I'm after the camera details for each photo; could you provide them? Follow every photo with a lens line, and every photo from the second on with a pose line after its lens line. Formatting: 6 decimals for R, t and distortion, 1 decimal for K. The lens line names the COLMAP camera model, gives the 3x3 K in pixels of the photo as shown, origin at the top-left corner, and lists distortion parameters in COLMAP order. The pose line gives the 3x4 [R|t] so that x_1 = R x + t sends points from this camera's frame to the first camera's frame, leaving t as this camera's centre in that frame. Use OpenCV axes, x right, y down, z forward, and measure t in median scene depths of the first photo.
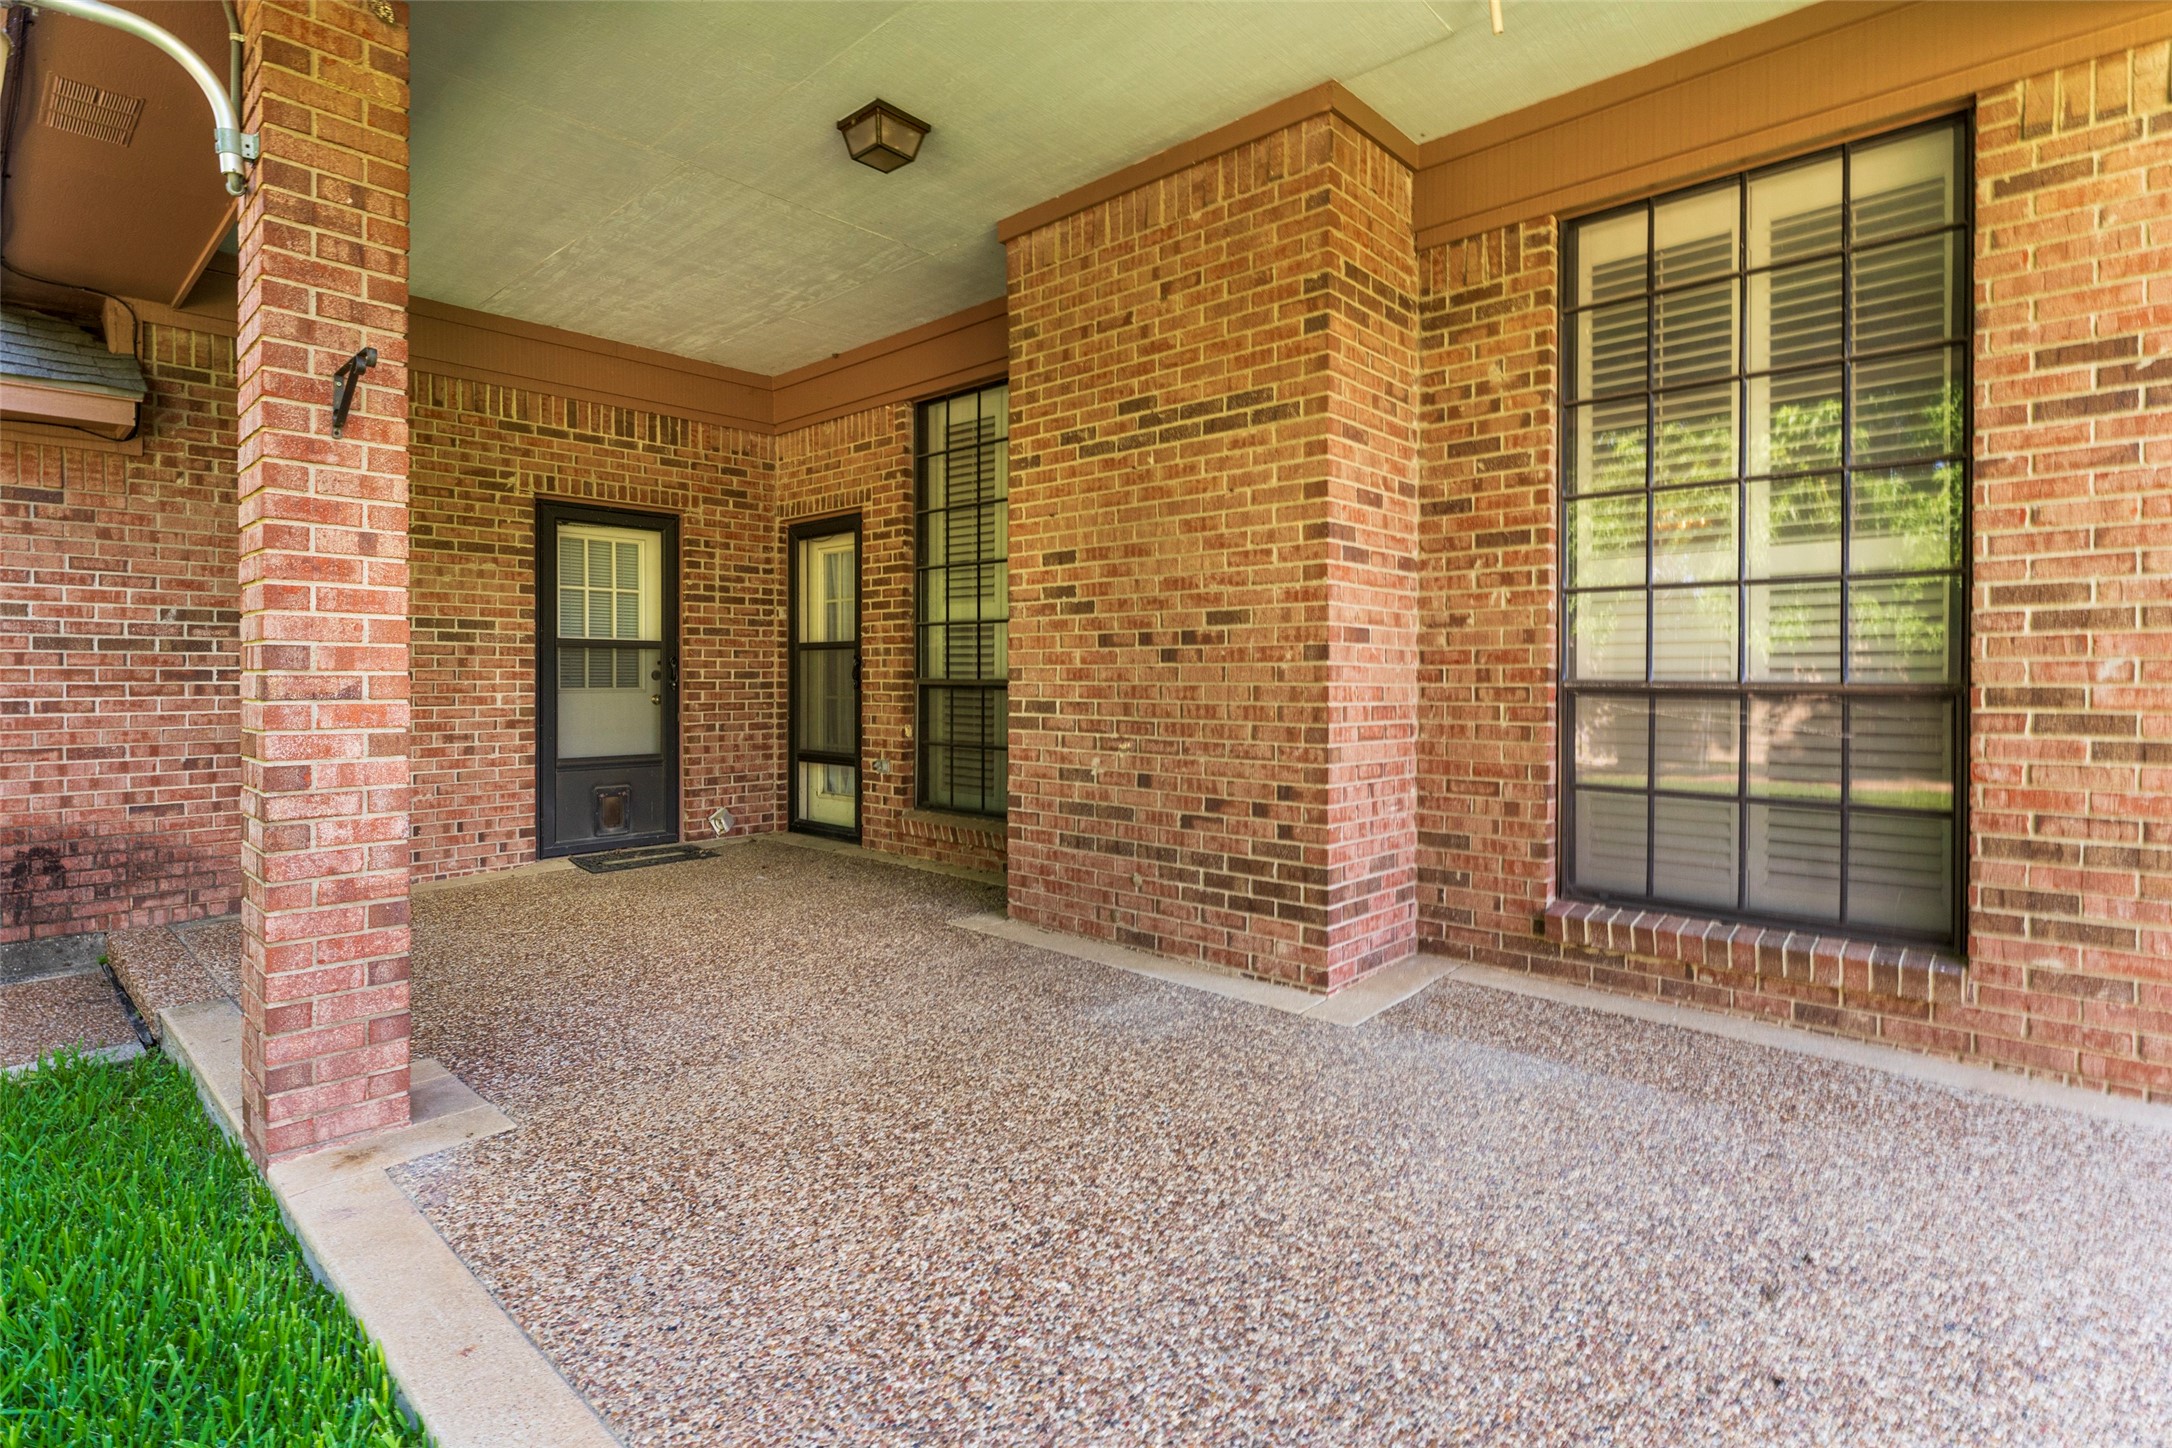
lens RADIAL K [[988.2, 0, 983.8], [0, 988.2, 685.8], [0, 0, 1]] dist [-0.000404, 0.000977]
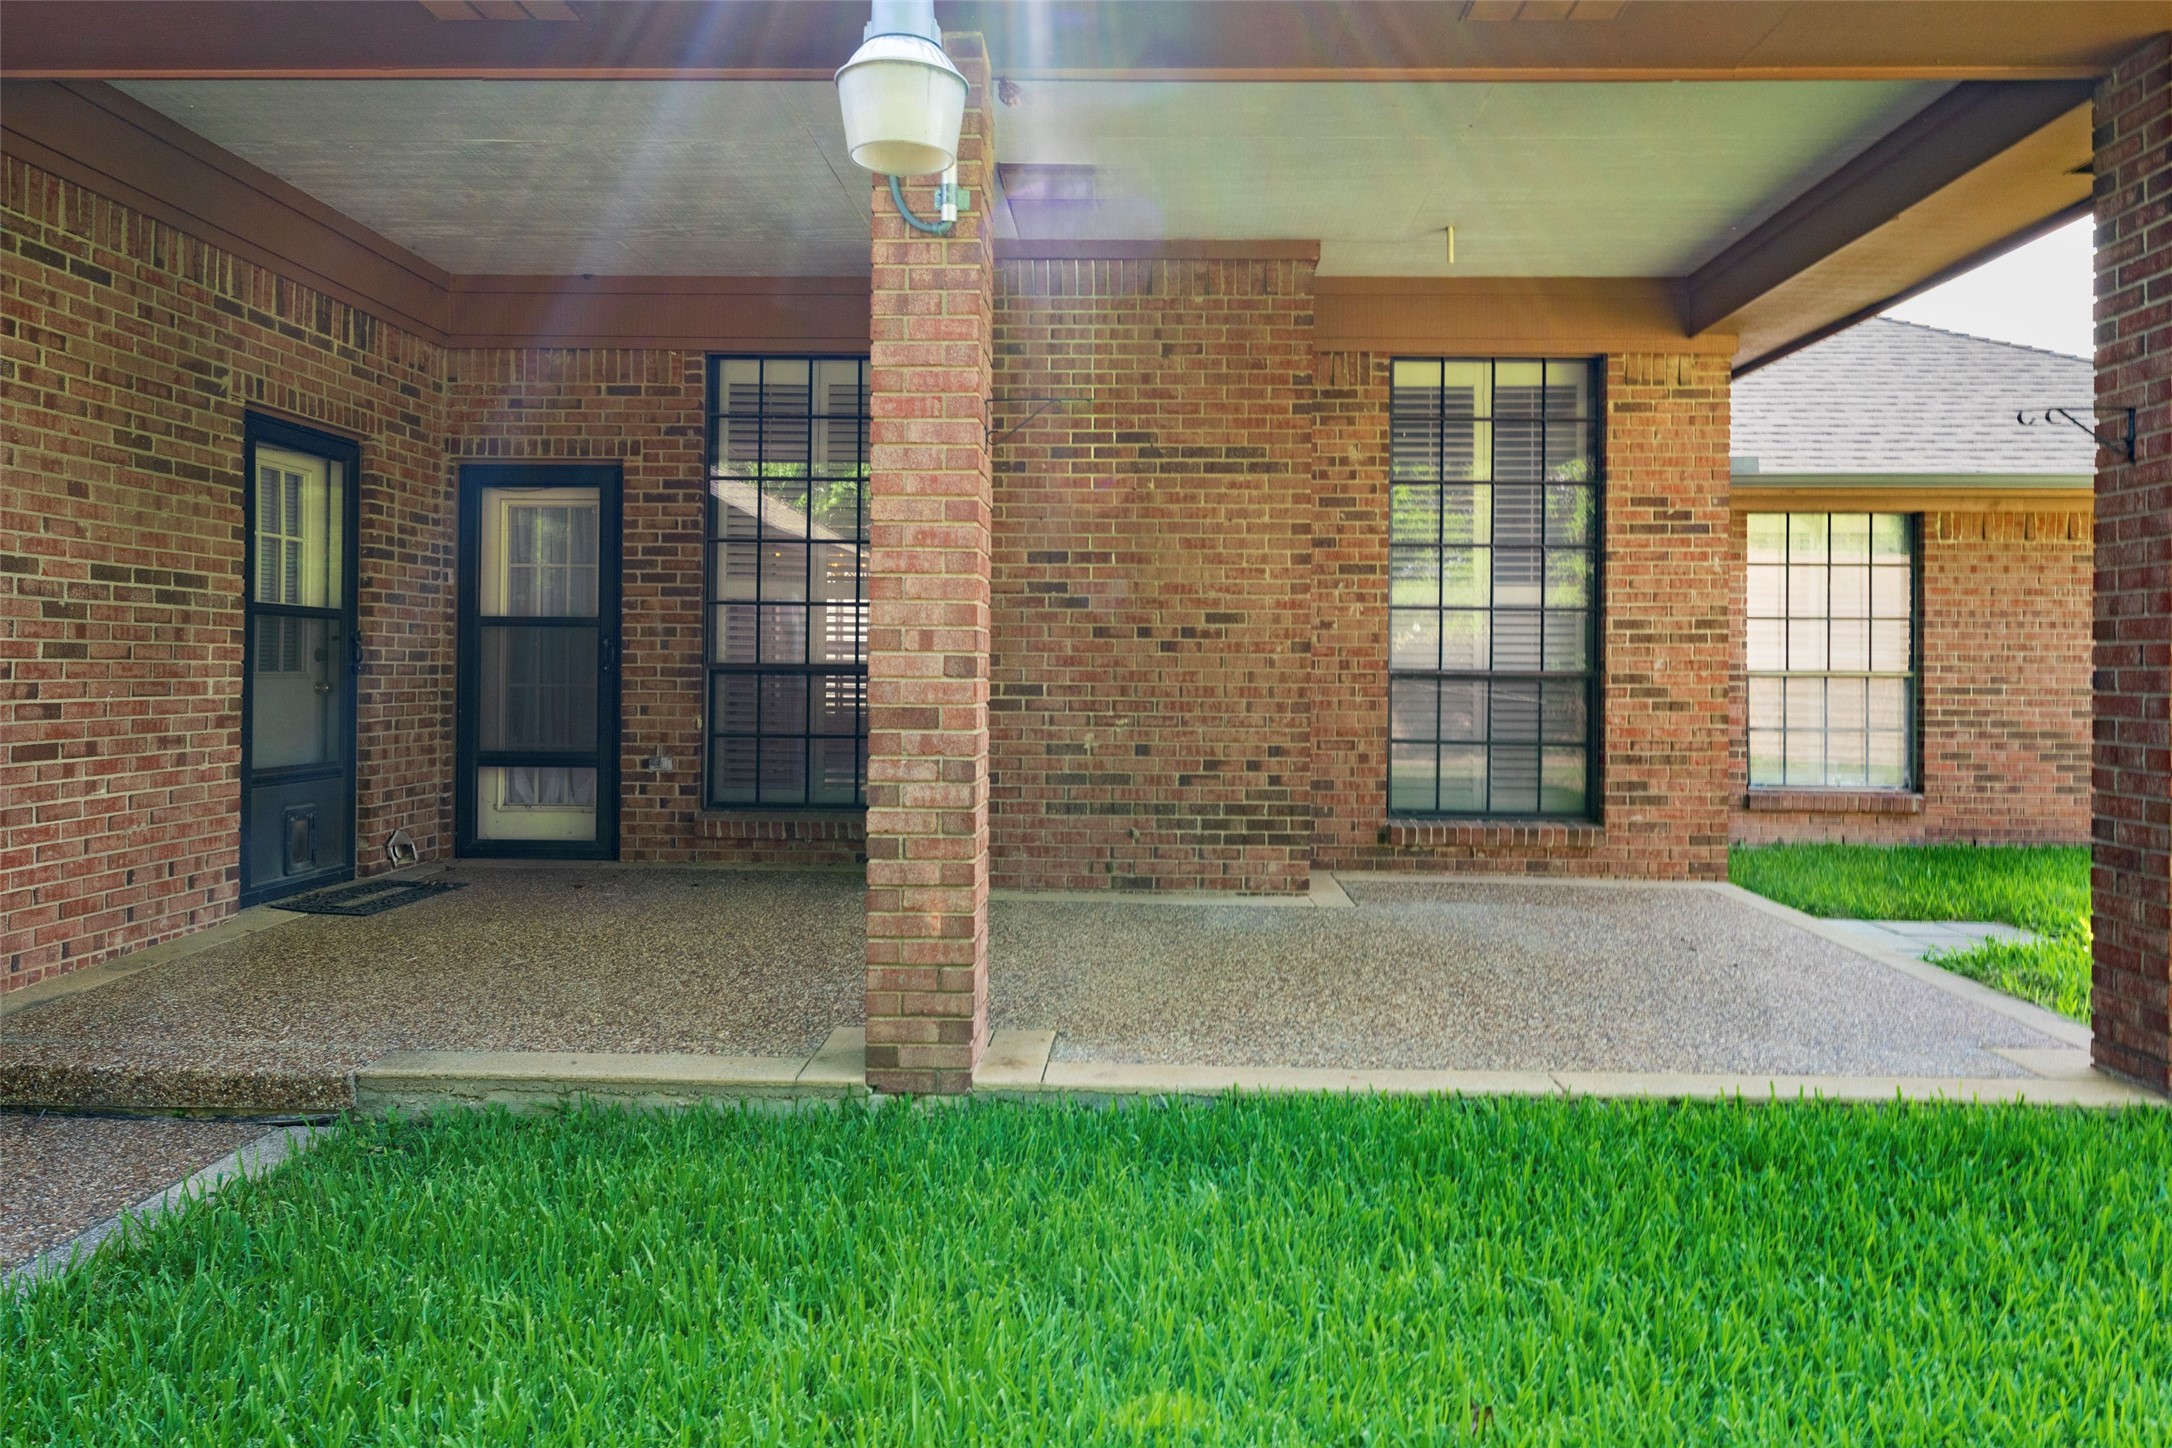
lens RADIAL K [[1319.9, 0, 968.8], [0, 1319.9, 663.1], [0, 0, 1]] dist [0.000141, 0.001948]
pose [[0.782001, 0.009306, 0.623207, -0.956323], [-0.002936, 0.999932, -0.011247, 0.008486], [-0.623270, 0.006966, 0.781976, -0.120091]]
